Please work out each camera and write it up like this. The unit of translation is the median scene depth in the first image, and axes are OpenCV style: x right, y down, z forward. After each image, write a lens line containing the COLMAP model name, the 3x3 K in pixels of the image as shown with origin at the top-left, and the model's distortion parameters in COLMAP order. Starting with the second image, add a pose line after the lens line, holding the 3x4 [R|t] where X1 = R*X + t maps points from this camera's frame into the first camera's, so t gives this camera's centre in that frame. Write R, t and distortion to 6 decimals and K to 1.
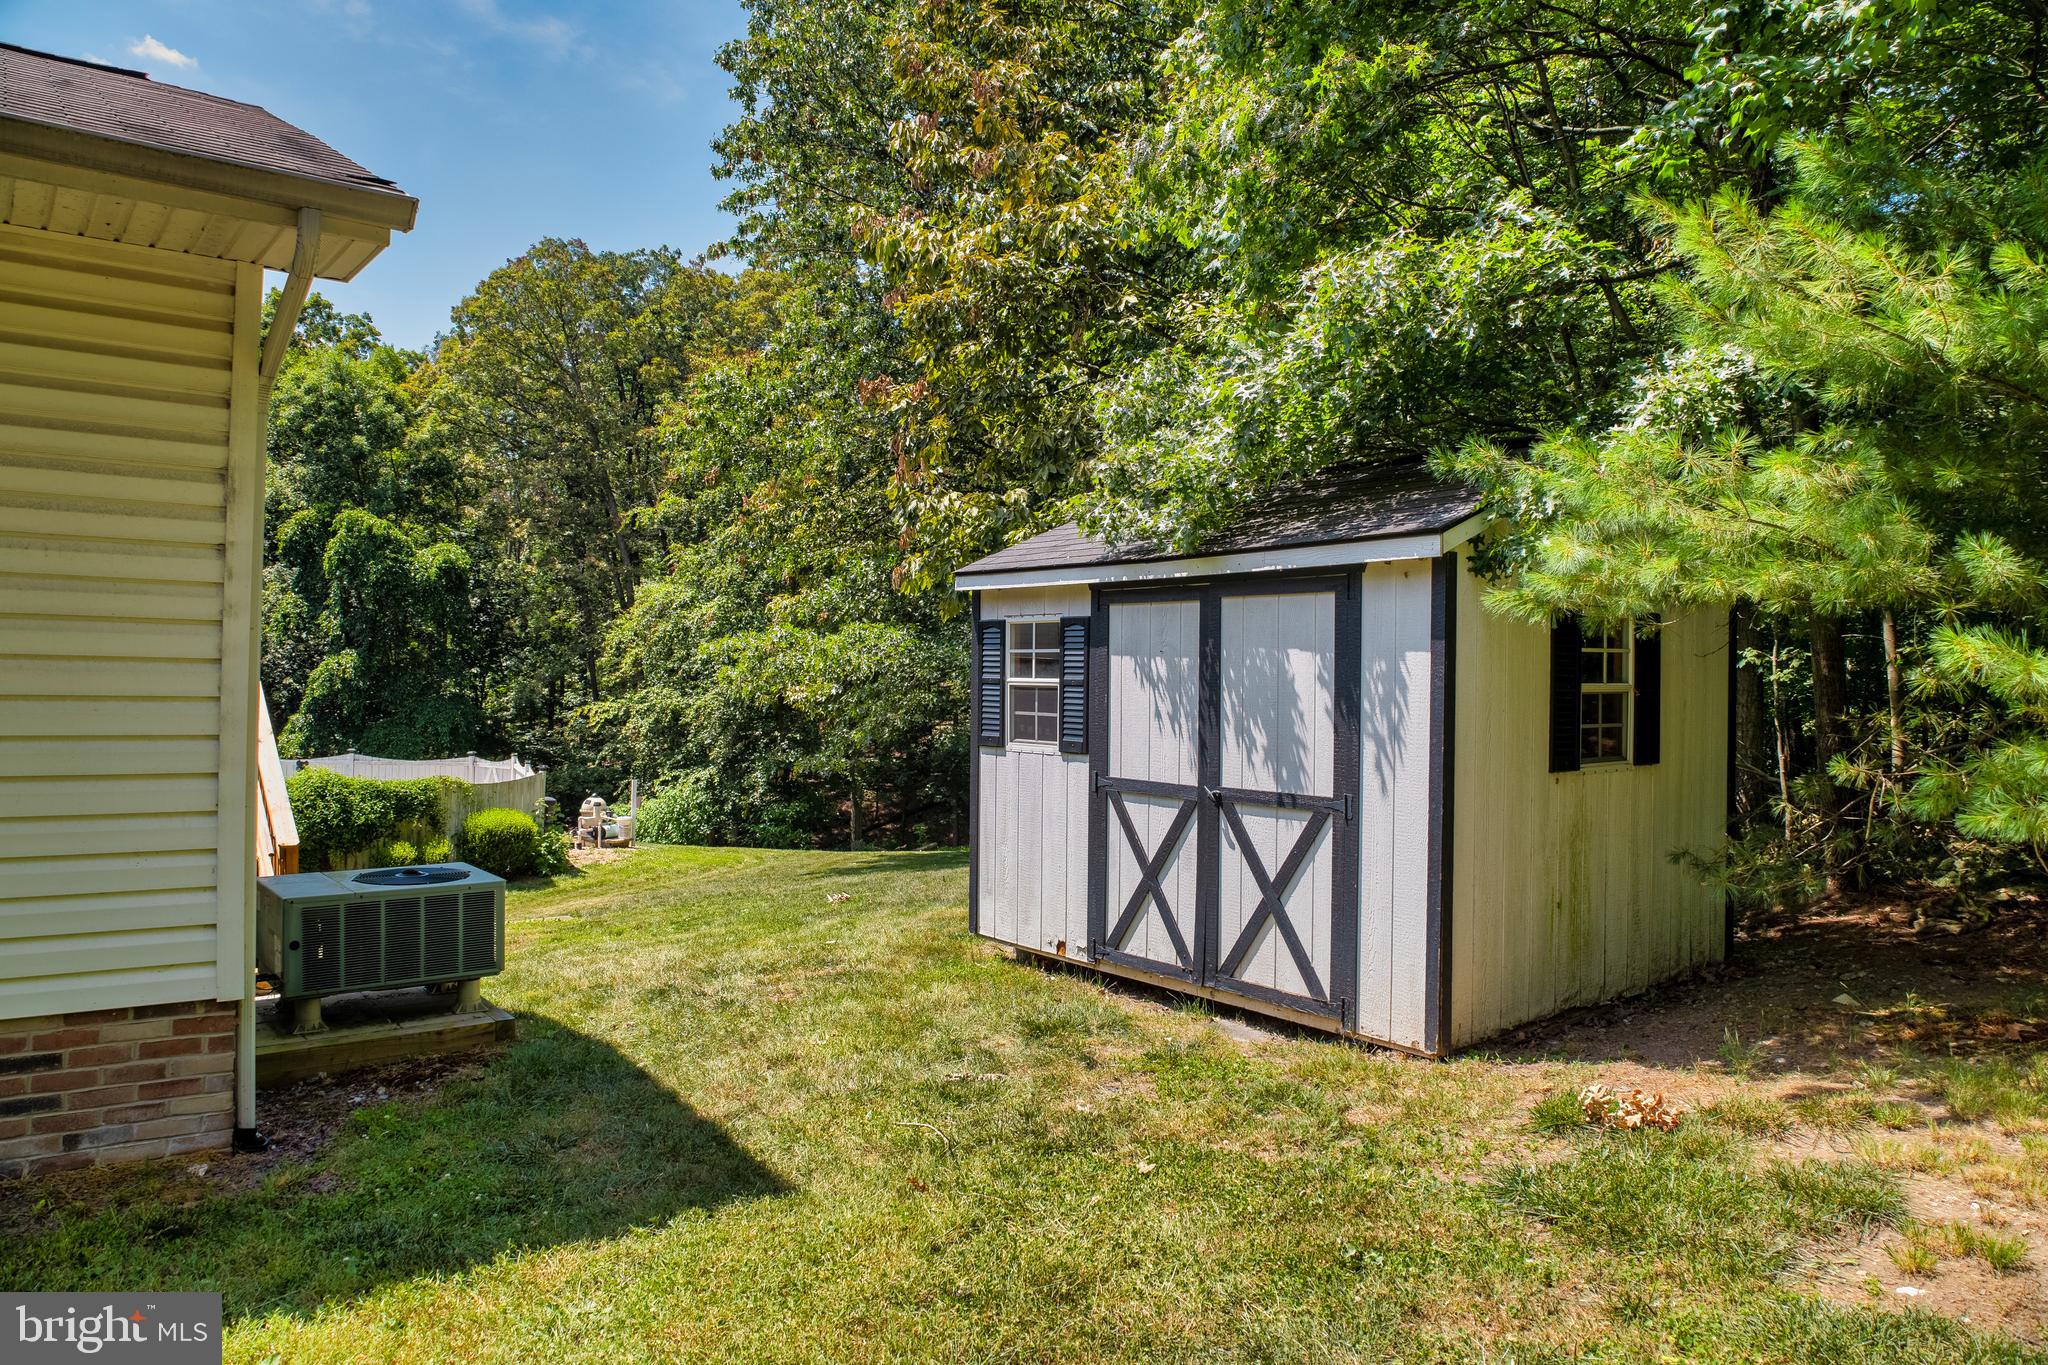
lens RADIAL K [[1364.6, 0, 1024.0], [0, 1364.6, 682.5], [0, 0, 1]] dist [-0.085510, 0.025020]
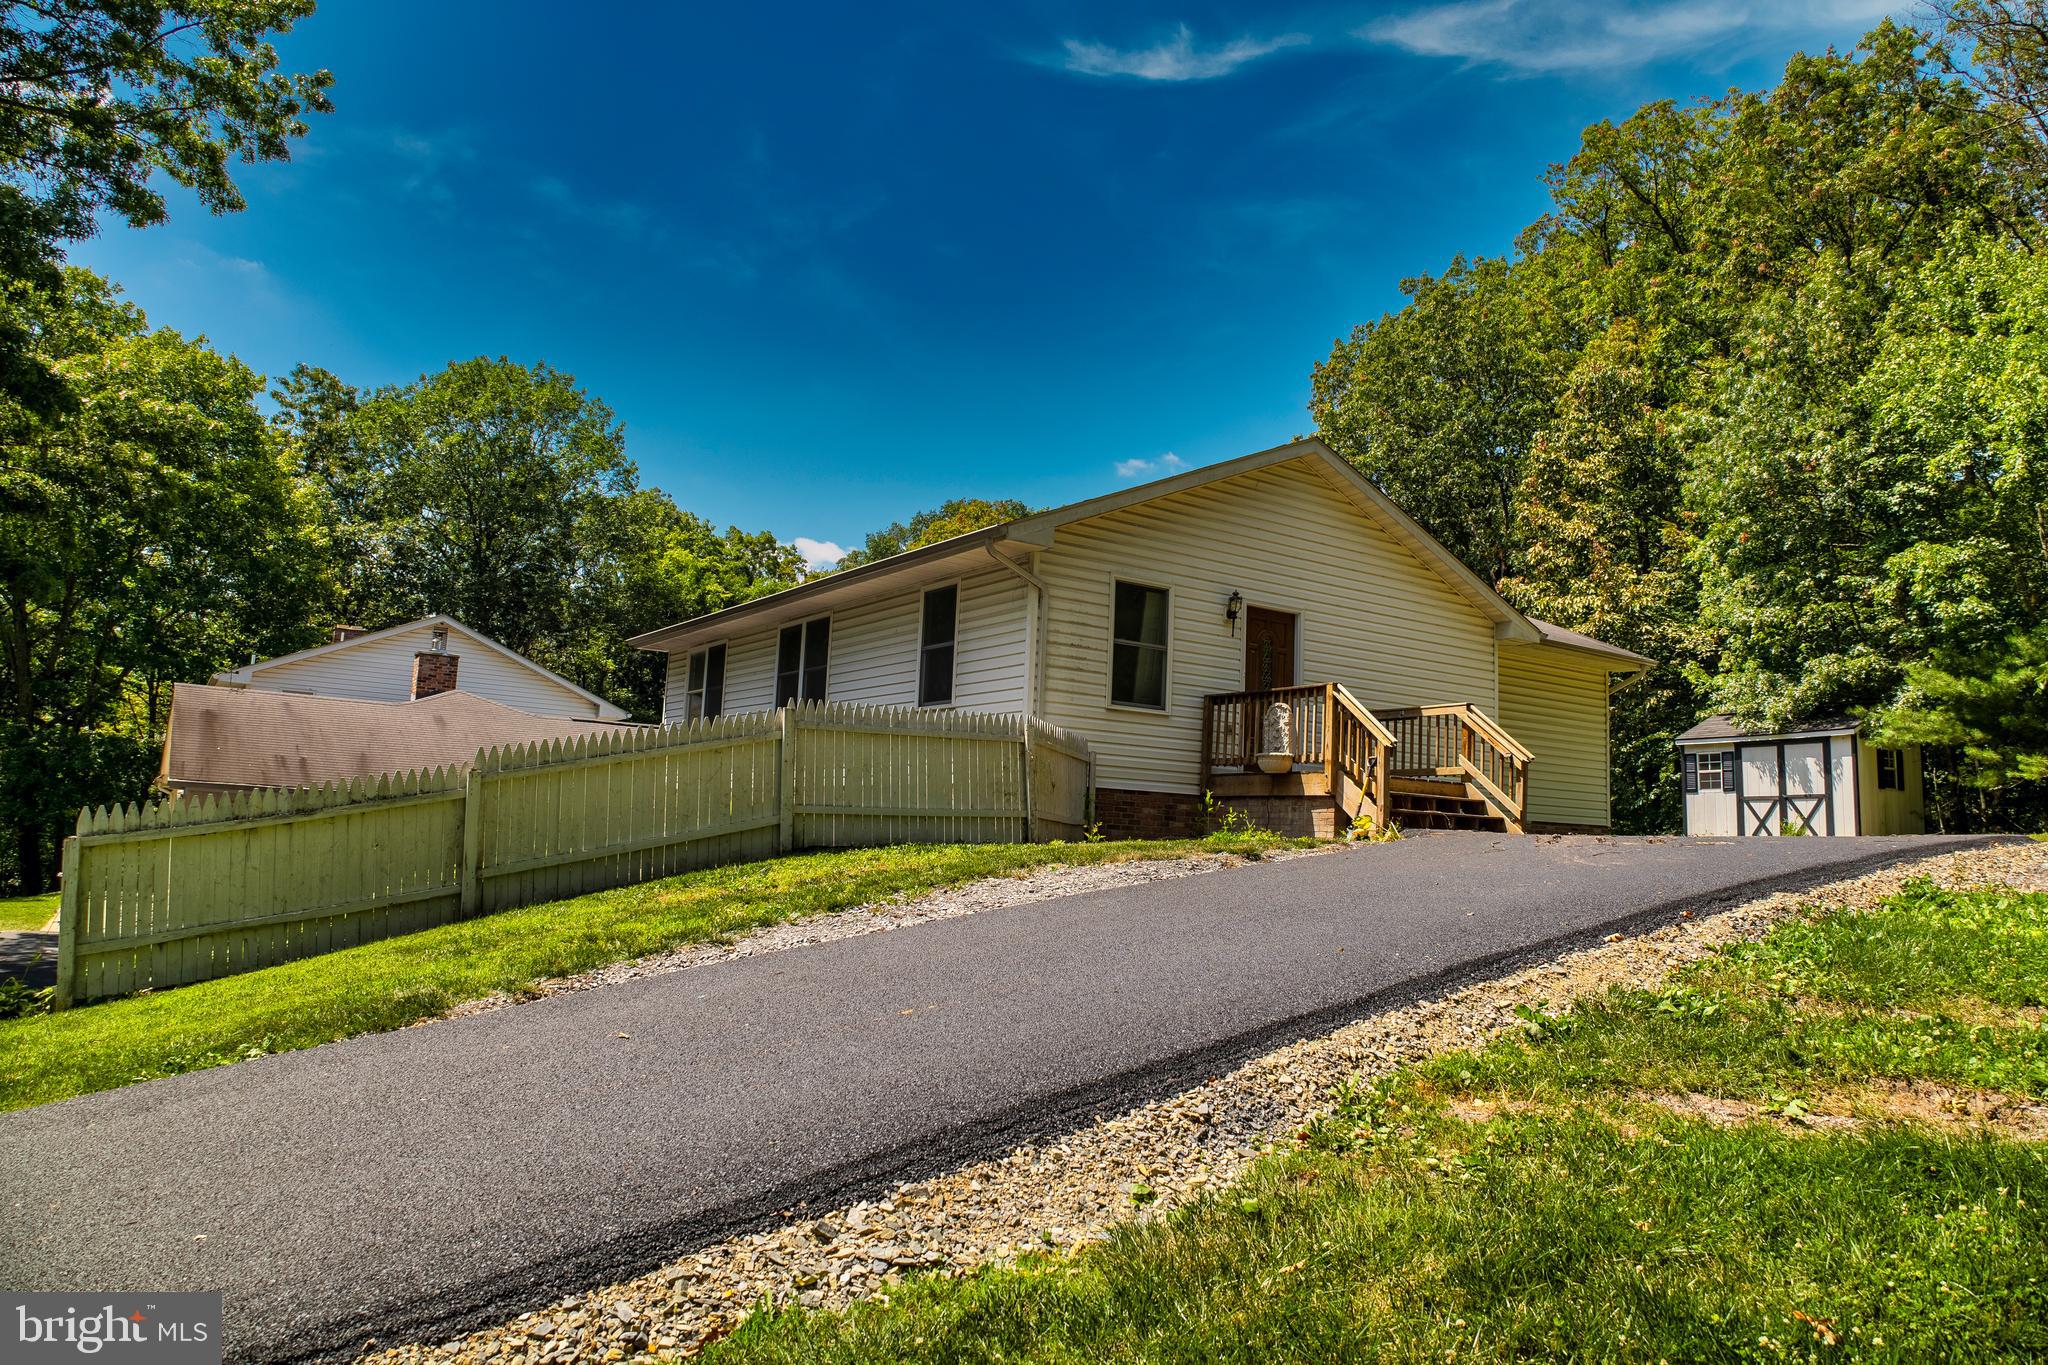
lens RADIAL K [[1356.2, 0, 1024.0], [0, 1356.2, 682.5], [0, 0, 1]] dist [-0.042962, -0.036250]
pose [[0.994912, 0.000647, -0.100750, -1.672941], [-0.013705, 0.991554, -0.128968, 0.286846], [0.099816, 0.129693, 0.986517, -3.044473]]
